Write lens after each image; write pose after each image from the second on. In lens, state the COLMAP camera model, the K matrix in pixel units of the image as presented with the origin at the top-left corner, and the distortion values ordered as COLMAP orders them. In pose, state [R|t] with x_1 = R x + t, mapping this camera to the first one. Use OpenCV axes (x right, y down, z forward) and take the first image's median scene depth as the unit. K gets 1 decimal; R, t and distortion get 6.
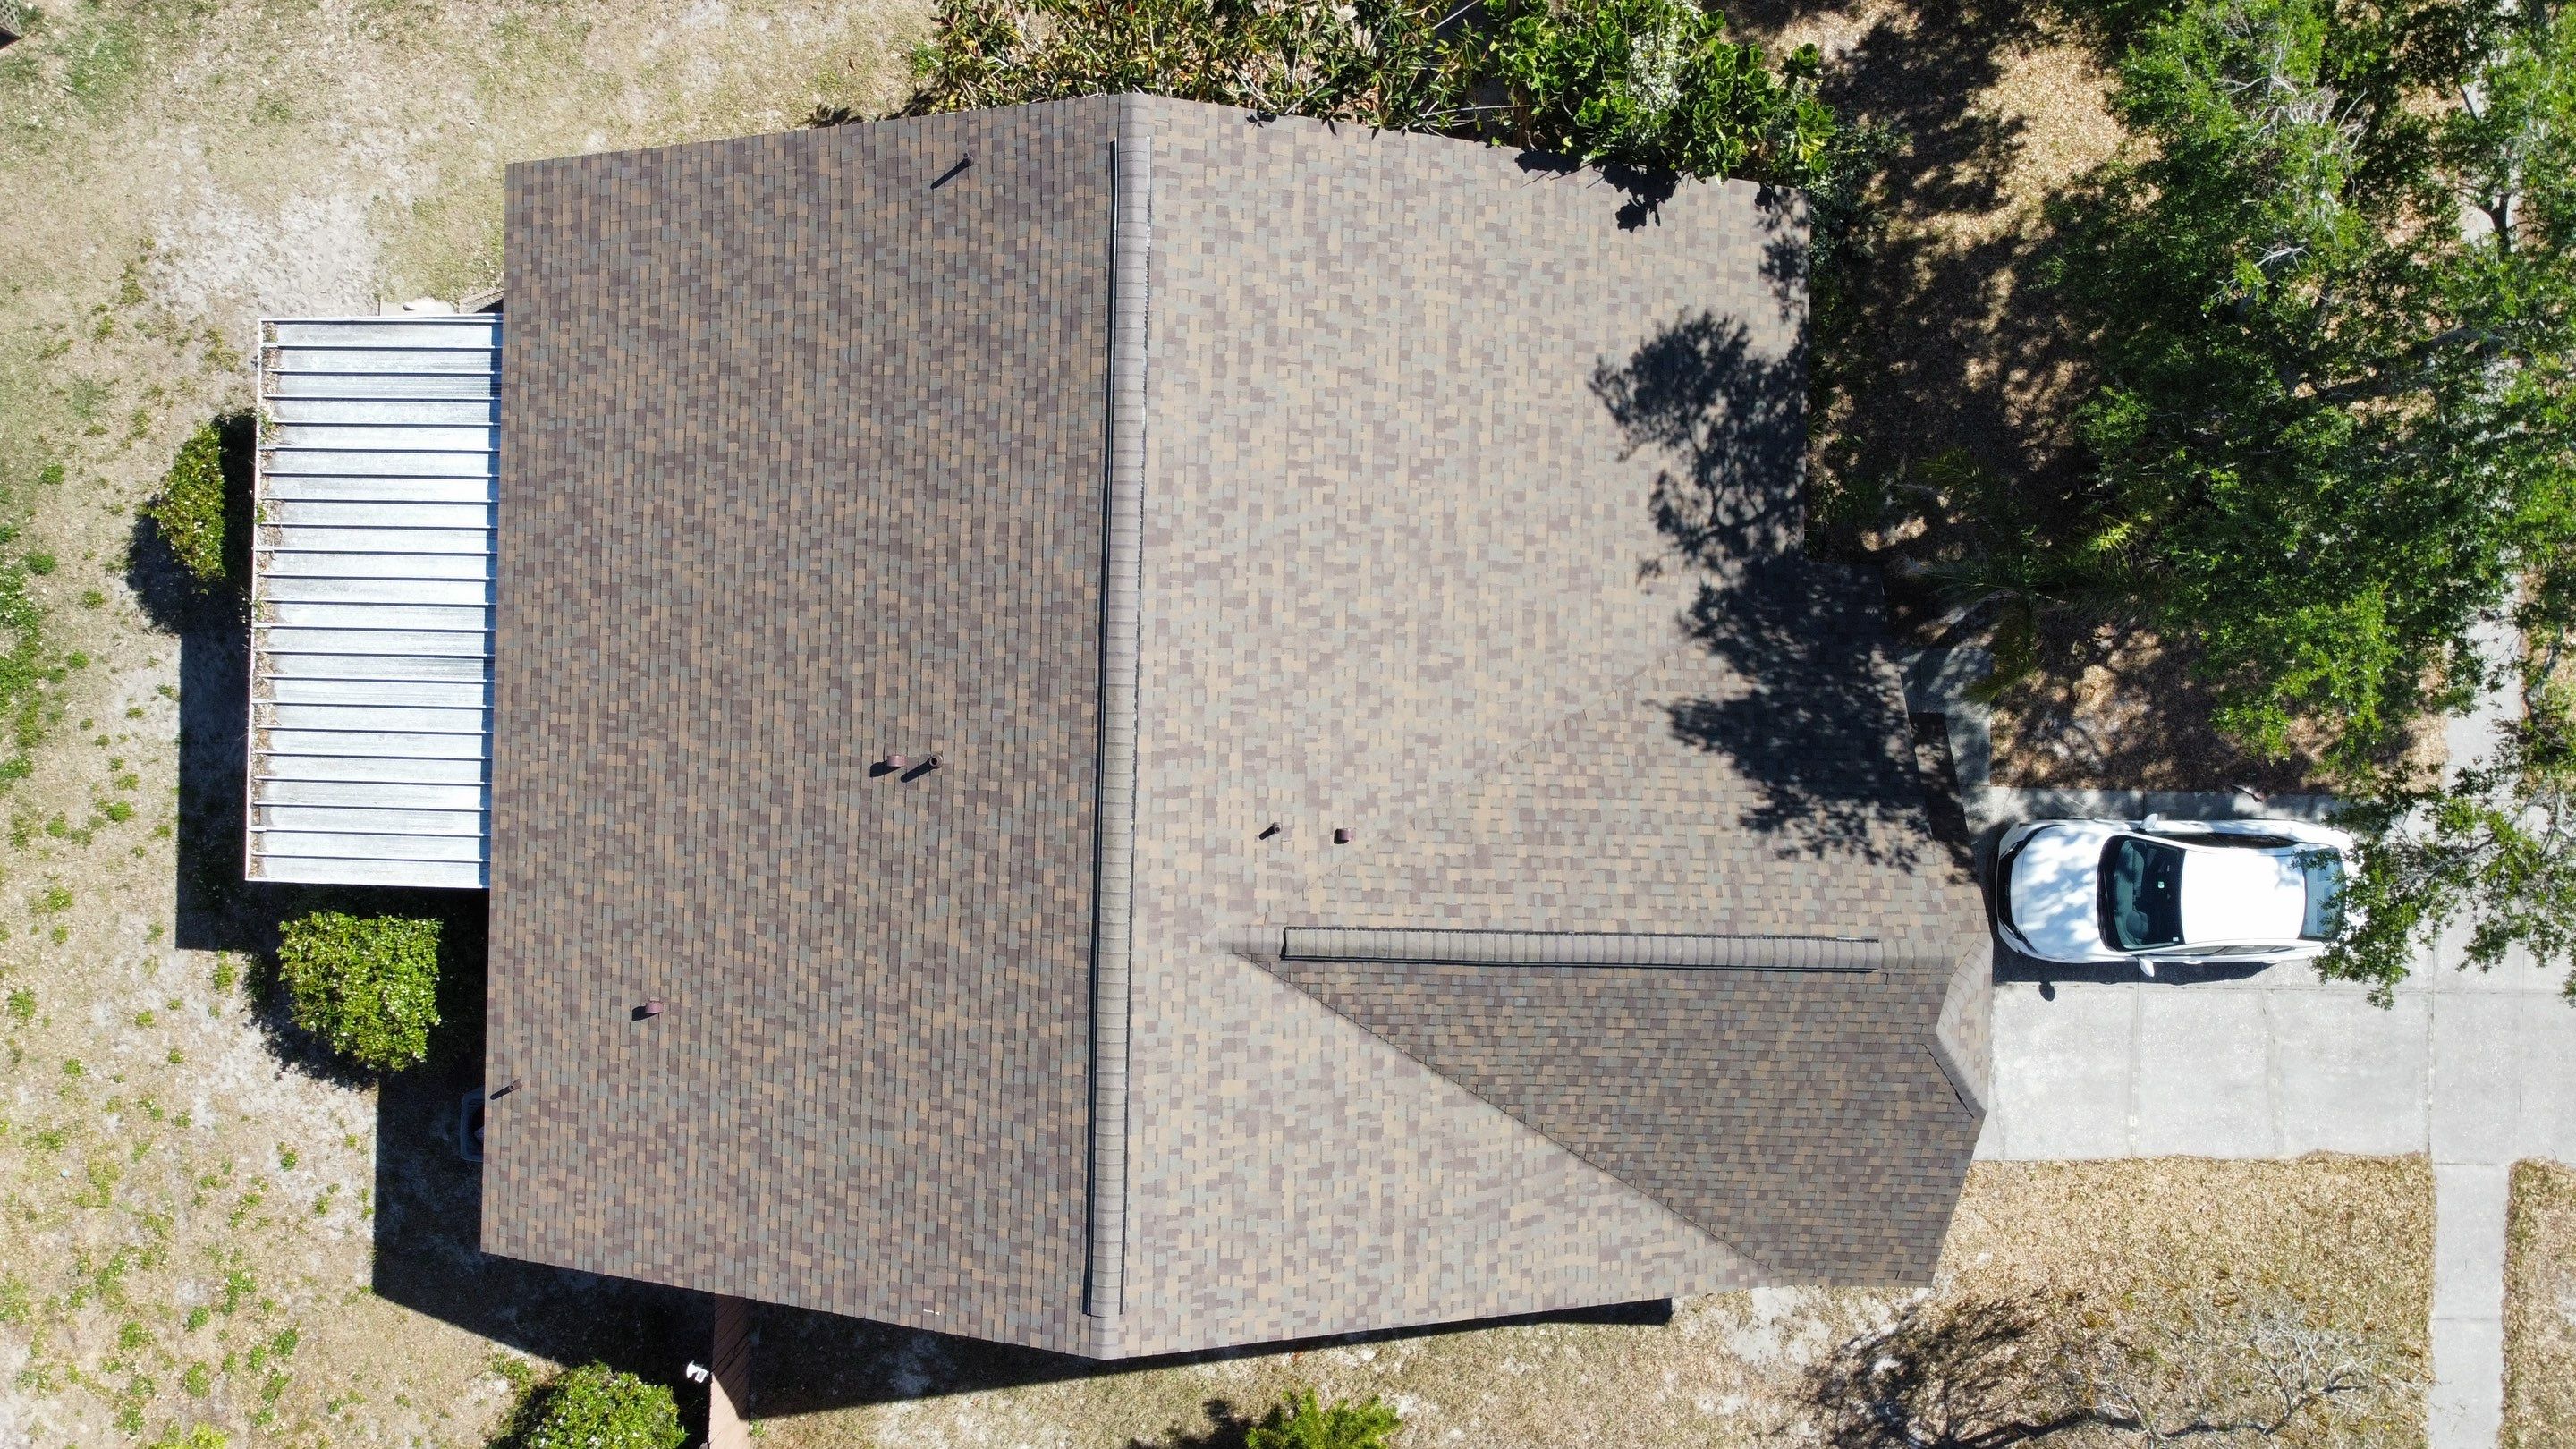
lens RADIAL K [[1935.8, 0, 1255.9], [0, 1935.8, 693.8], [0, 0, 1]] dist [0.008569, -0.021409]
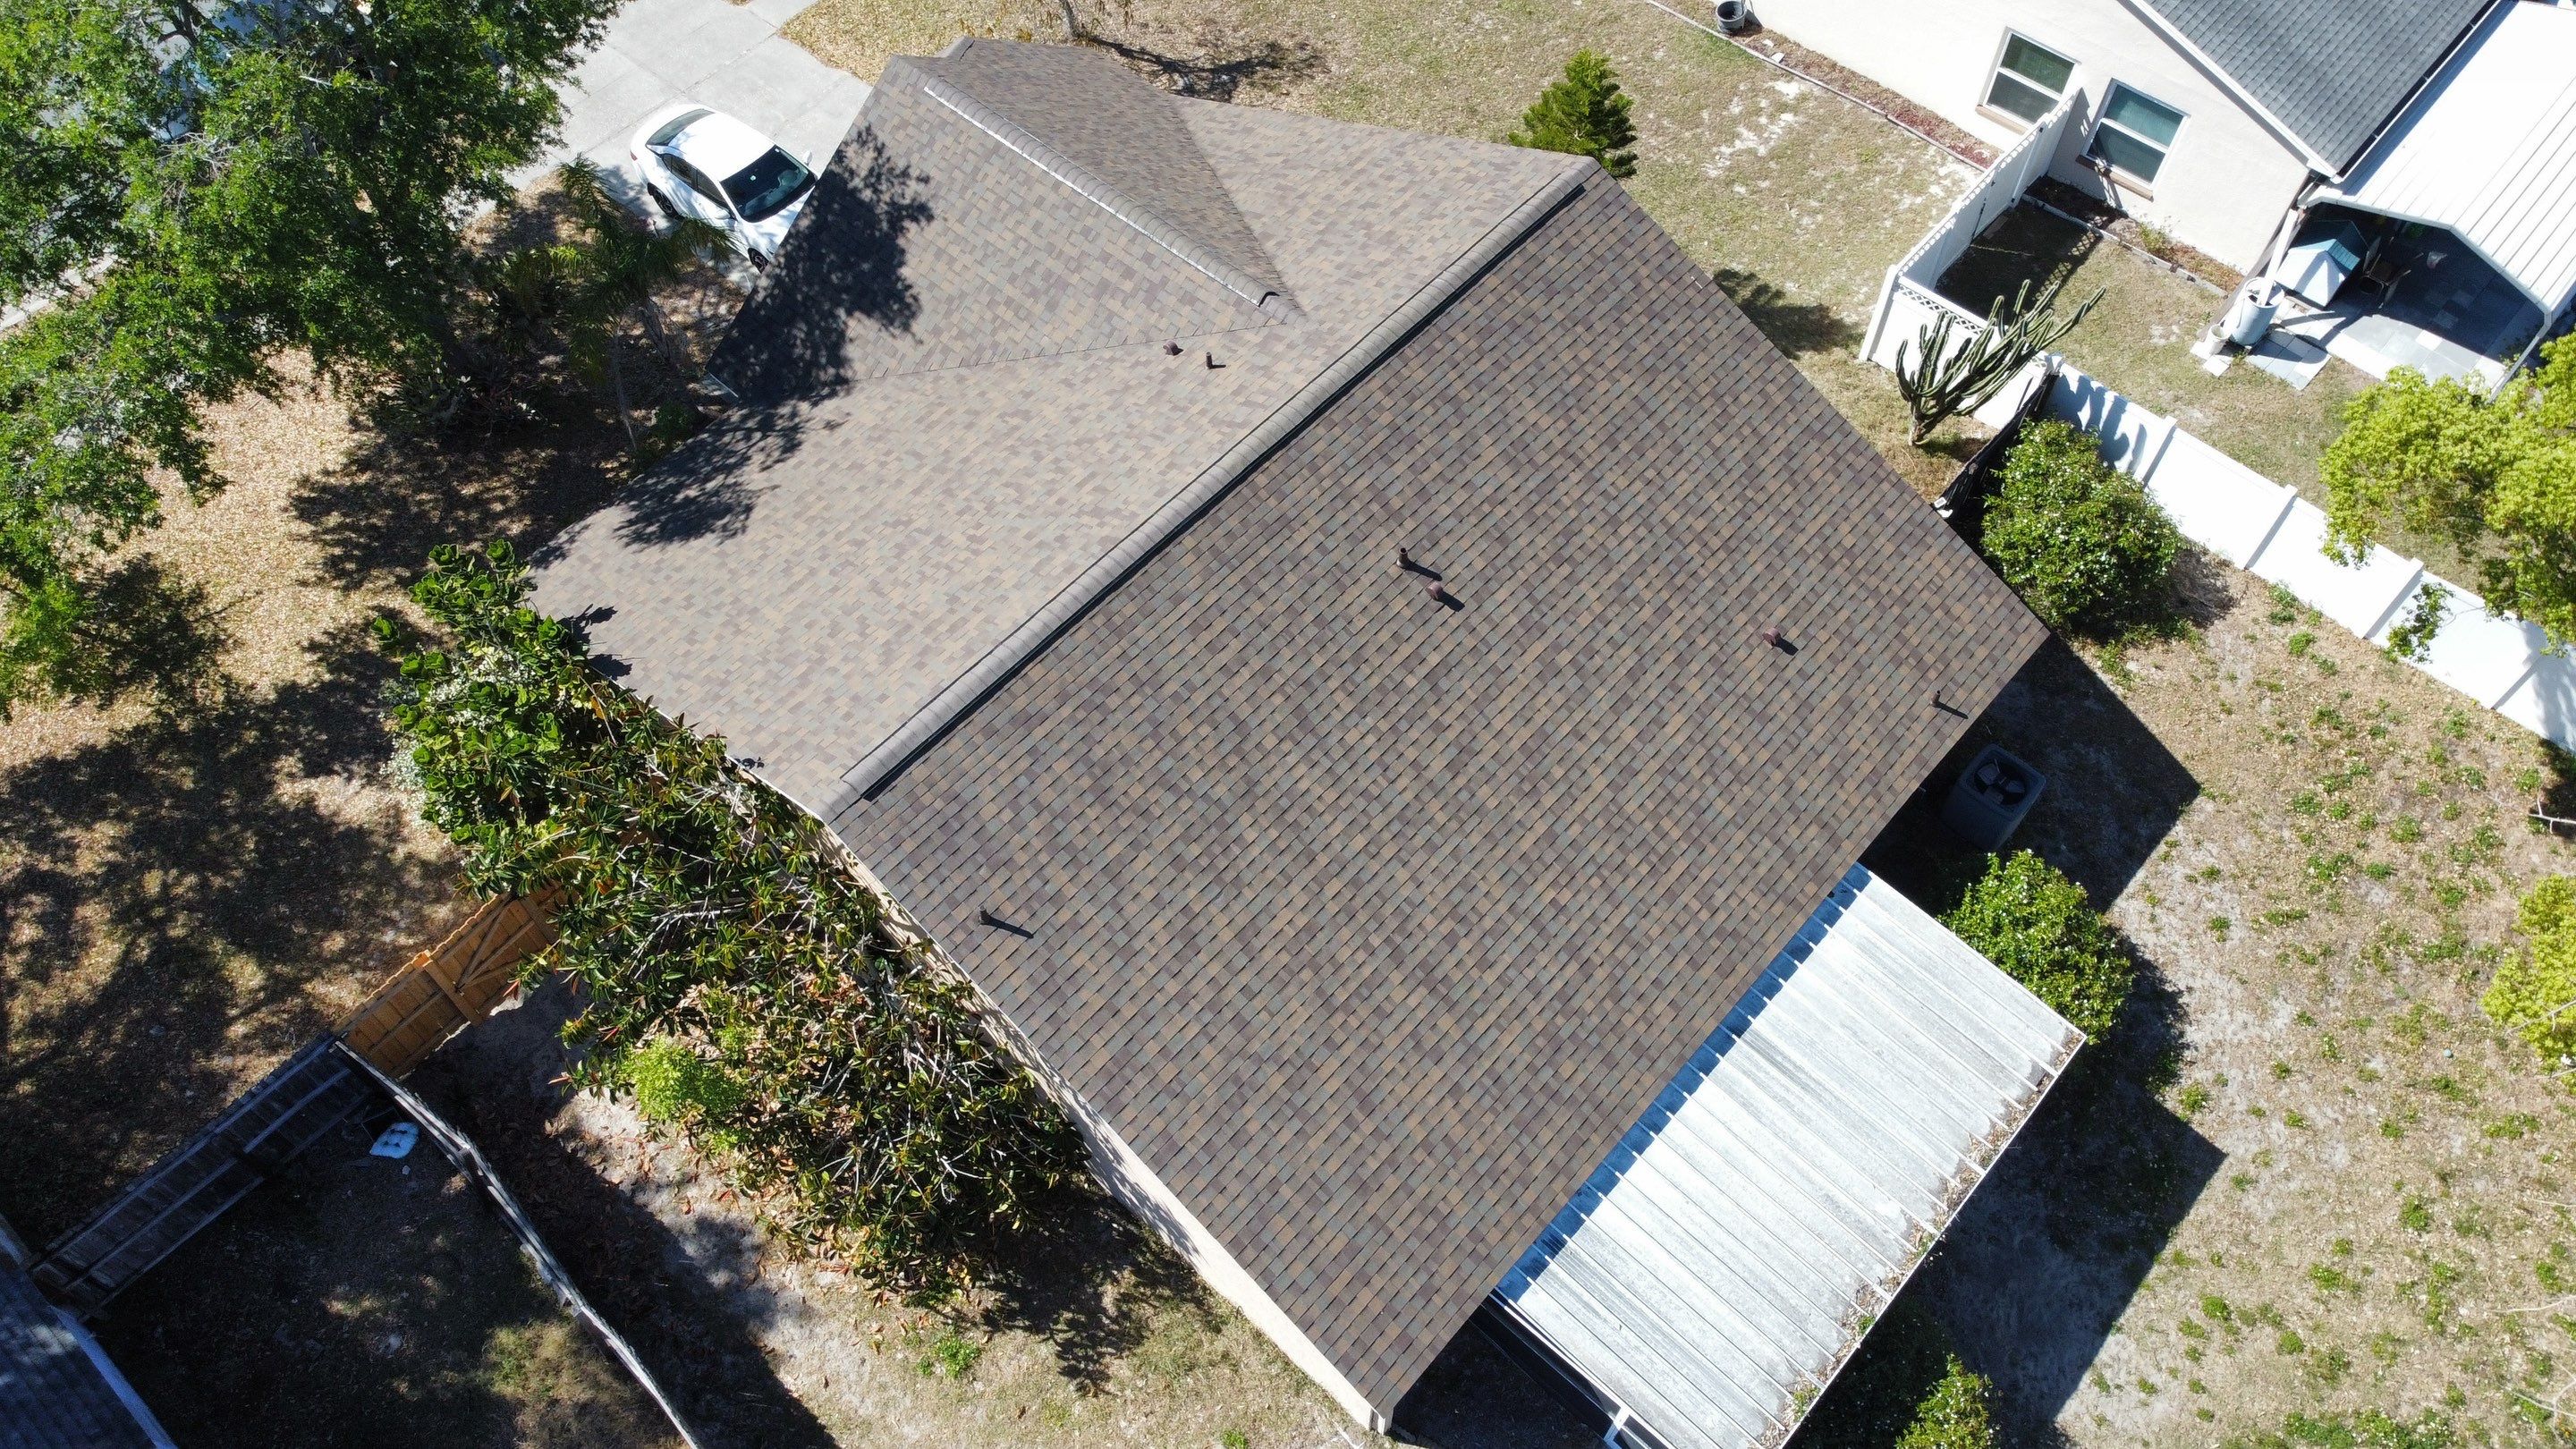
lens RADIAL K [[1935.8, 0, 1253.7], [0, 1935.8, 707.4], [0, 0, 1]] dist [0.008569, -0.021409]
pose [[-0.751122, -0.543794, 0.374305, -0.500792], [0.659811, -0.636917, 0.398730, -0.457473], [0.021574, 0.546466, 0.837204, 0.124974]]
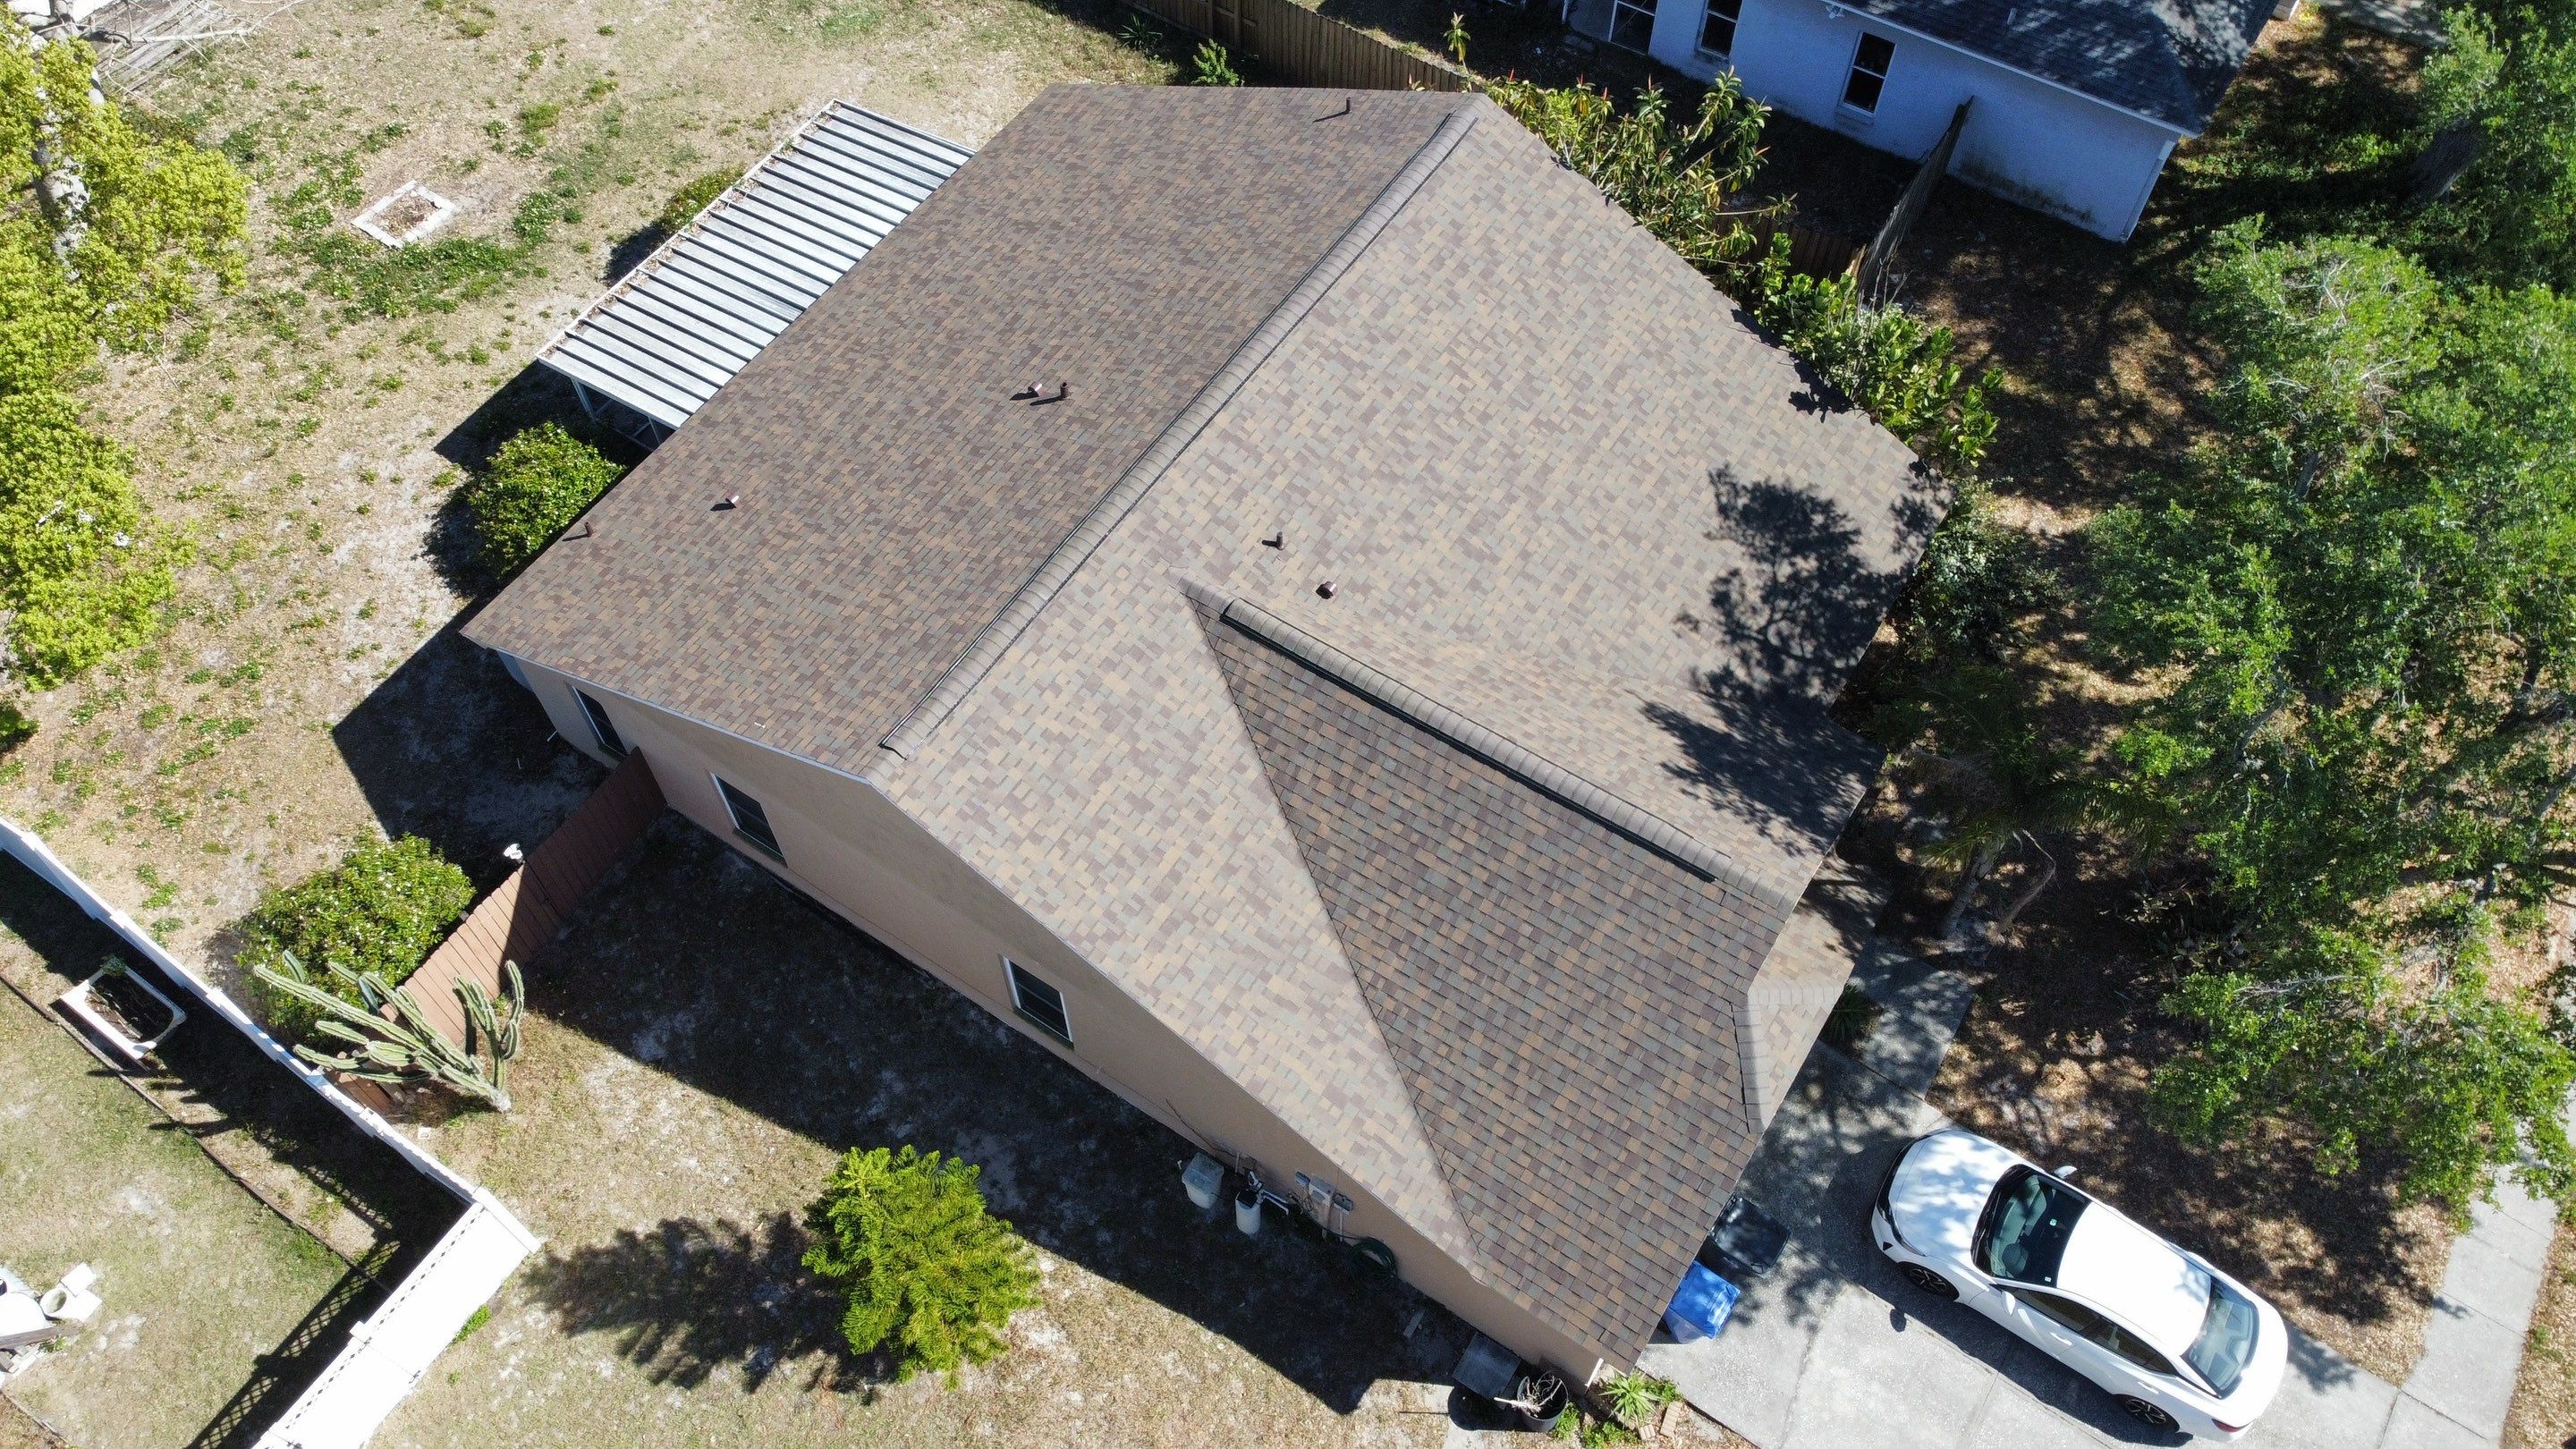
lens RADIAL K [[1935.8, 0, 1262.1], [0, 1935.8, 705.3], [0, 0, 1]] dist [0.008569, -0.021409]
pose [[0.845964, 0.445201, -0.293497, 0.334853], [-0.533209, 0.712118, -0.456700, 0.587227], [0.005682, 0.542848, 0.839812, 0.100307]]
